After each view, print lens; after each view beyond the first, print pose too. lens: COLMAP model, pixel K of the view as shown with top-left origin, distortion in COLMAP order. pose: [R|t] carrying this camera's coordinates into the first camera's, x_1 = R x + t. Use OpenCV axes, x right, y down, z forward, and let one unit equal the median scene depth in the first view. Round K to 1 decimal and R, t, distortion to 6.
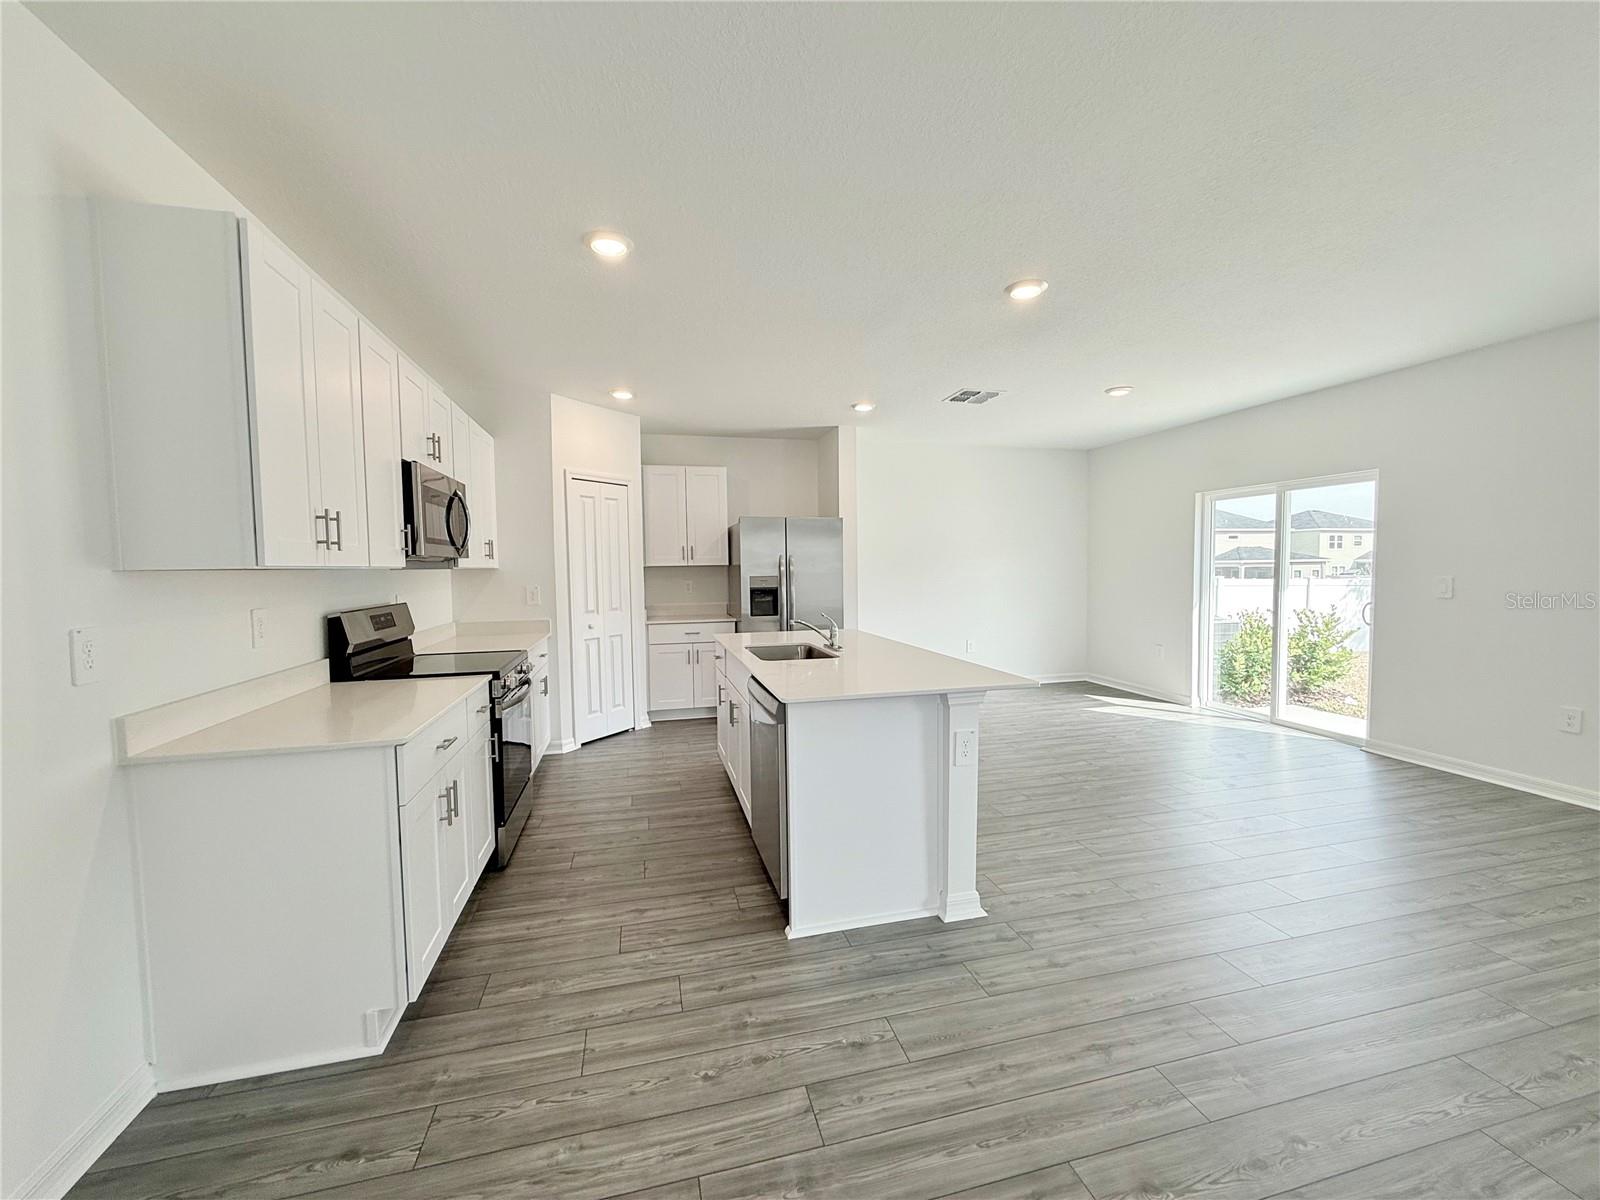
lens RADIAL K [[642.4, 0, 800.0], [0, 642.4, 600.0], [0, 0, 1]] dist [0.000039, 0.000045]
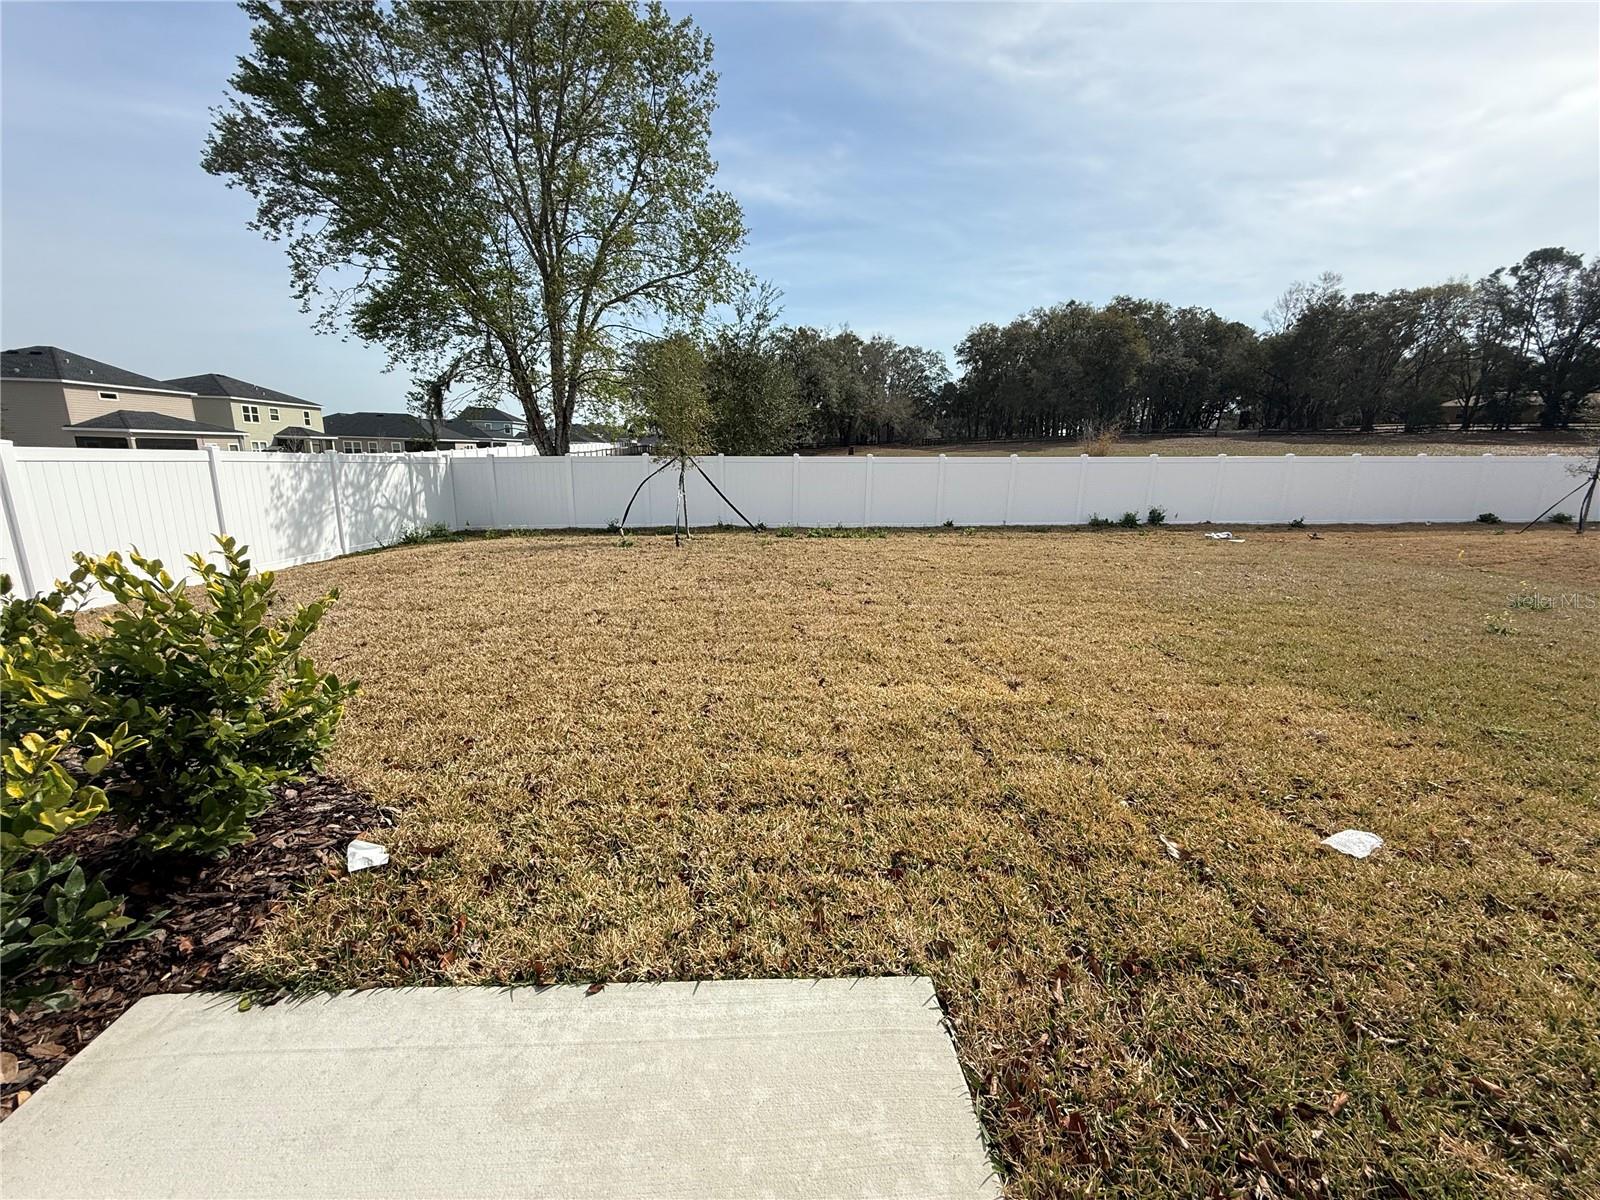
lens RADIAL K [[637.9, 0, 799.4], [0, 637.9, 599.8], [0, 0, 1]] dist [-0.001015, 0.000558]
pose [[0.181446, -0.204256, 0.961955, 0.850584], [0.020643, 0.978767, 0.203932, -0.024041], [-0.983184, -0.017145, 0.181810, 1.084428]]
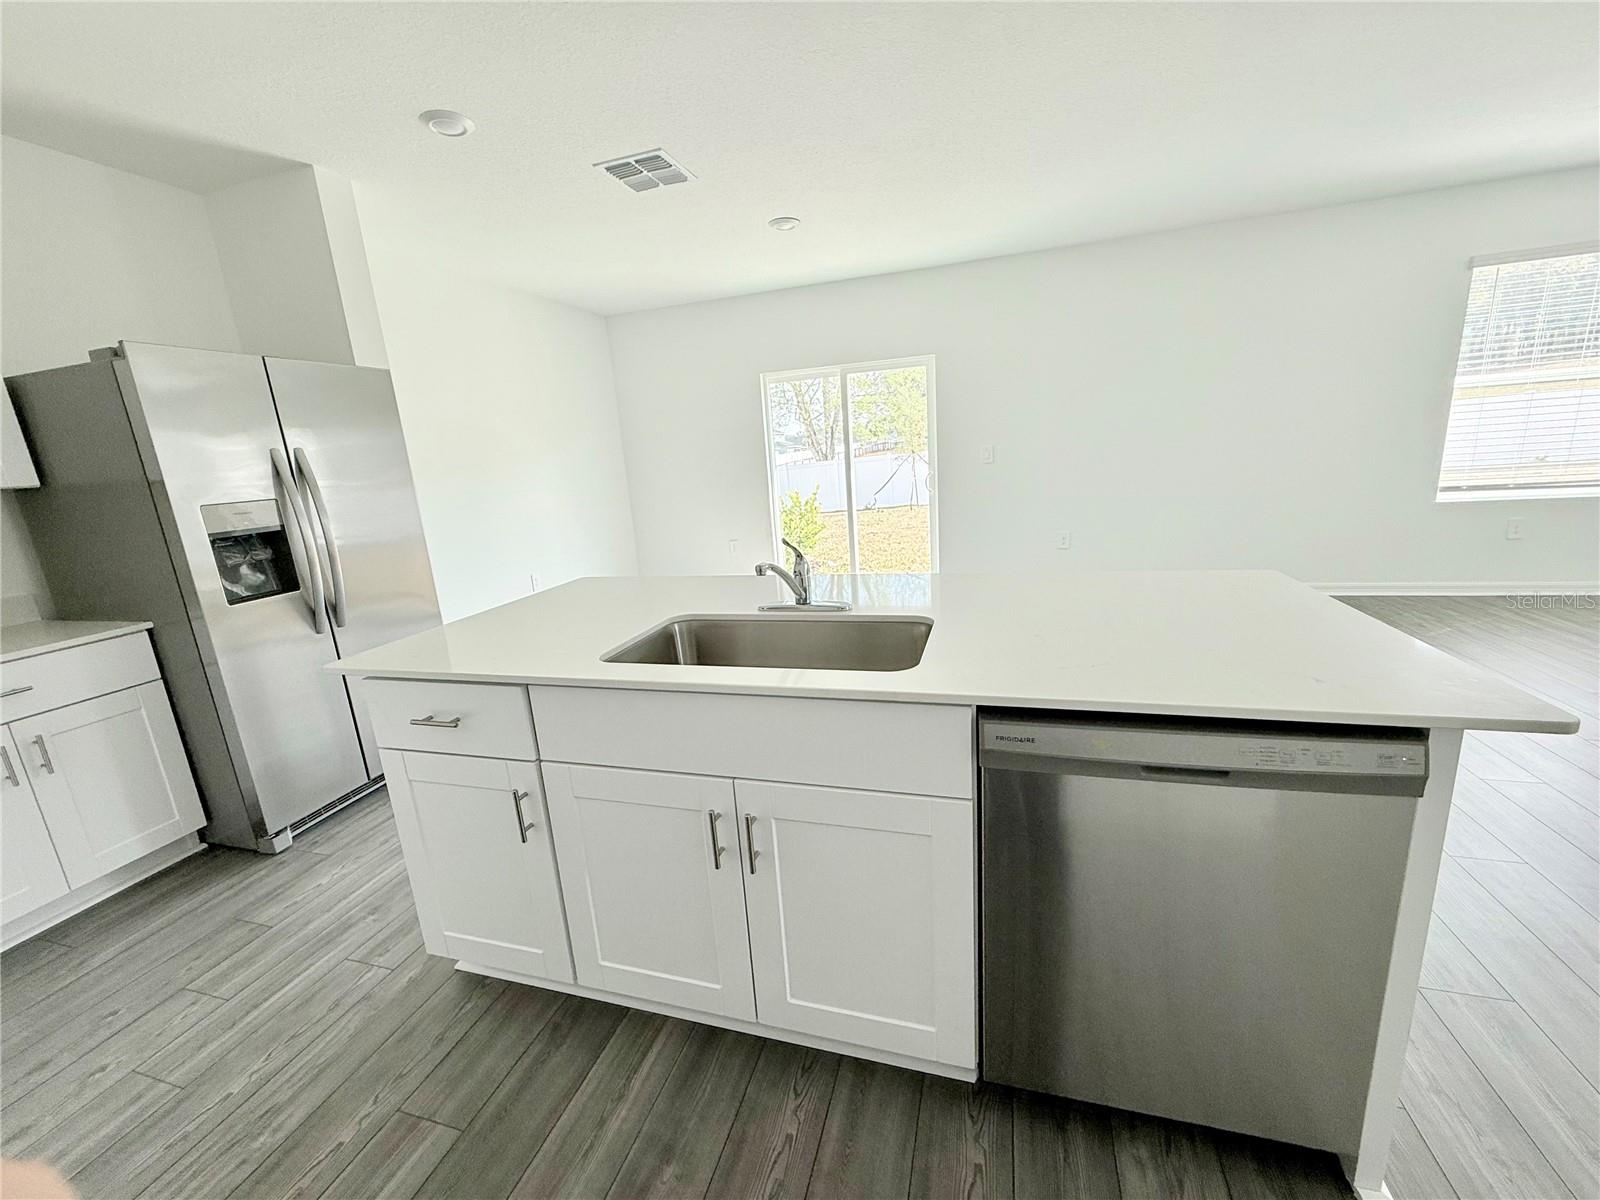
lens RADIAL K [[640.1, 0, 800.0], [0, 640.1, 600.0], [0, 0, 1]] dist [-0.002921, -0.000159]
pose [[0.514128, -0.216840, 0.829851, -0.272334], [0.108436, 0.976185, 0.187896, -0.015358], [-0.850831, -0.006617, 0.525397, 0.590985]]
